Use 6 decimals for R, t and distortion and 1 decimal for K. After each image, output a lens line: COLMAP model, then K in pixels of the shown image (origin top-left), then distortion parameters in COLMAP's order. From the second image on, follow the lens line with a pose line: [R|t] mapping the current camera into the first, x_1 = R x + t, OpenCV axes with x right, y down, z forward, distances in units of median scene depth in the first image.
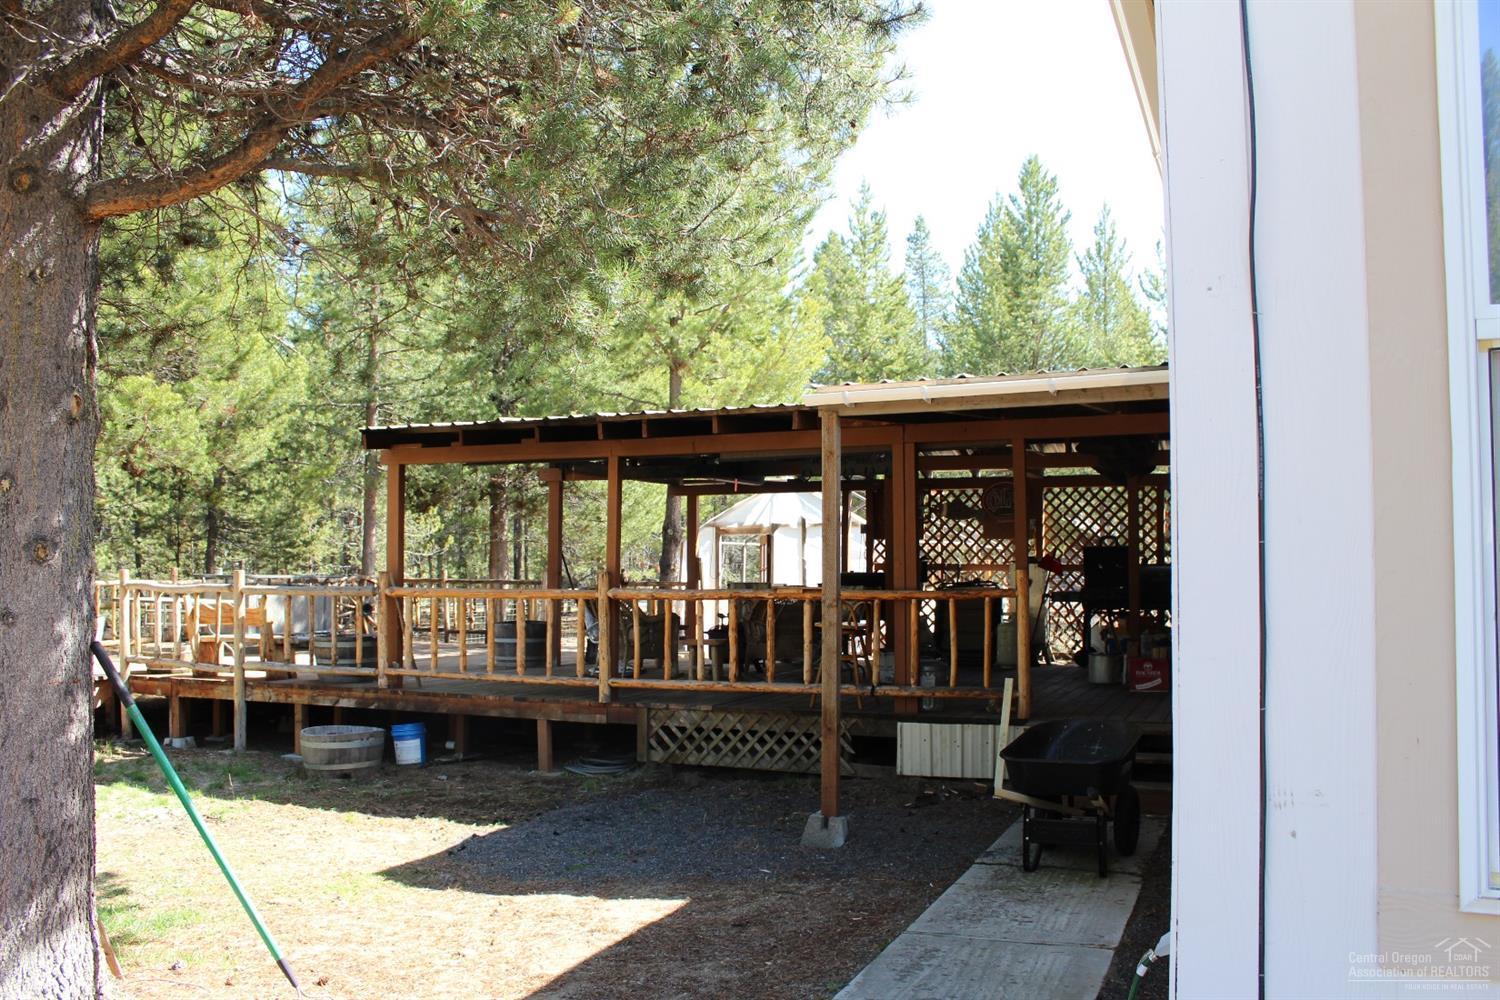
lens RADIAL K [[1268.0, 0, 742.7], [0, 1268.0, 503.8], [0, 0, 1]] dist [-0.161095, 0.149129]
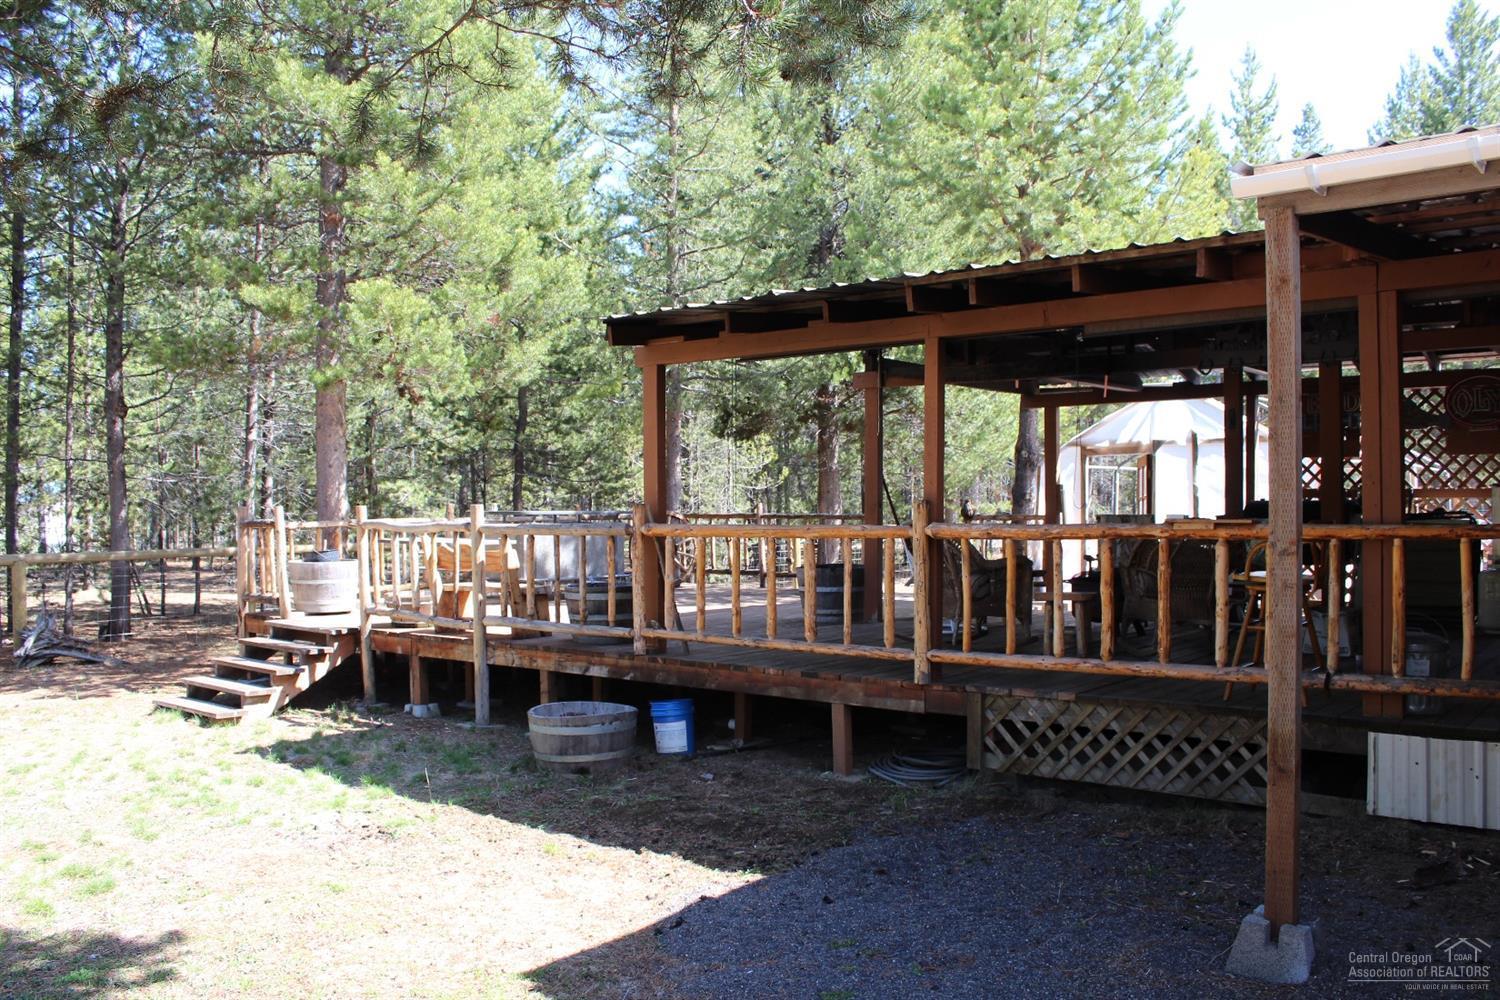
lens RADIAL K [[1268.0, 0, 742.7], [0, 1268.0, 503.8], [0, 0, 1]] dist [-0.161095, 0.149129]
pose [[0.959327, -0.007220, -0.282204, -0.004442], [0.021726, 0.998596, 0.048307, 0.017687], [0.281459, -0.052474, 0.958137, 0.267146]]
